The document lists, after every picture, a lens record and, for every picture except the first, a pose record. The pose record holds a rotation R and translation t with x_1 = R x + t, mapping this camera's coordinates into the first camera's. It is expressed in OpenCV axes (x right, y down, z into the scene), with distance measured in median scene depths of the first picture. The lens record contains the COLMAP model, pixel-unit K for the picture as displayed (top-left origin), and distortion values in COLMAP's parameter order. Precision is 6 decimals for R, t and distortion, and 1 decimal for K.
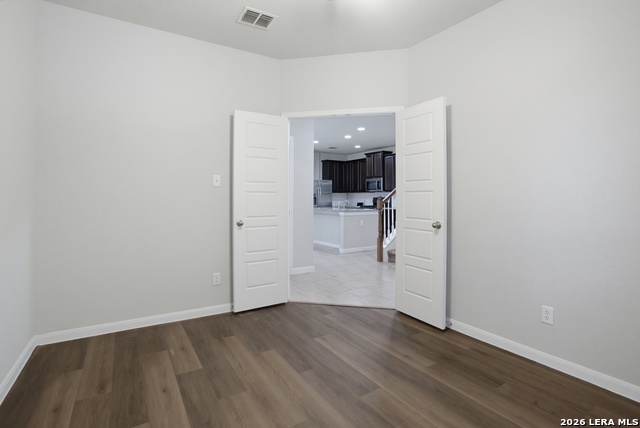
lens RADIAL K [[317.8, 0, 320.0], [0, 317.8, 203.8], [0, 0, 1]] dist [-0.002761, -0.000060]
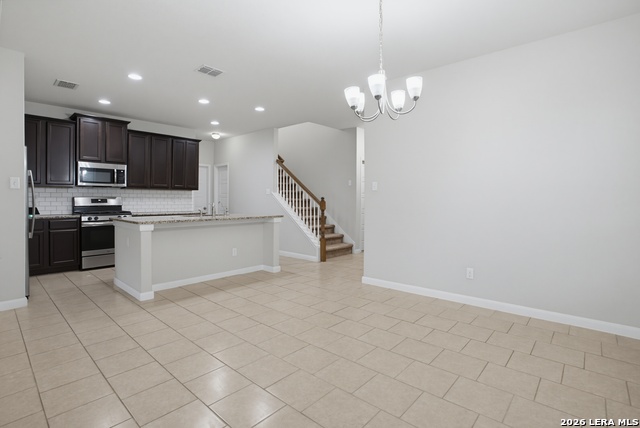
lens RADIAL K [[317.8, 0, 320.0], [0, 317.8, 203.8], [0, 0, 1]] dist [-0.002761, -0.000060]
pose [[-0.252647, -0.016680, 0.967415, -0.467922], [0.018997, 0.999573, 0.022196, -0.012993], [-0.967372, 0.023985, -0.252222, 0.755167]]
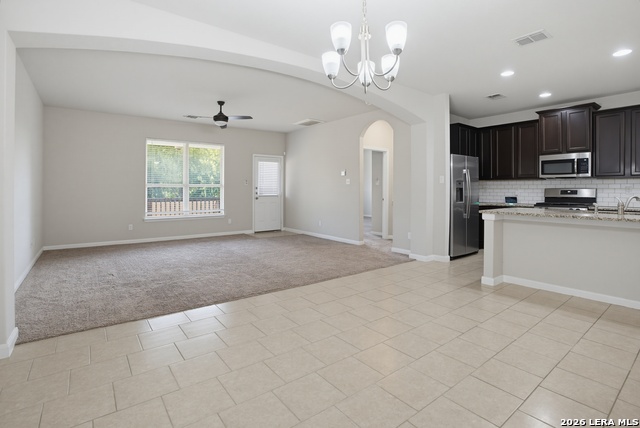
lens RADIAL K [[312.8, 0, 318.5], [0, 312.8, 192.0], [0, 0, 1]] dist [-0.000097, 0.000006]
pose [[0.995330, -0.001280, 0.096522, -0.305145], [0.002638, 0.999899, -0.013935, -0.006850], [-0.096495, 0.014124, 0.995233, 0.485941]]
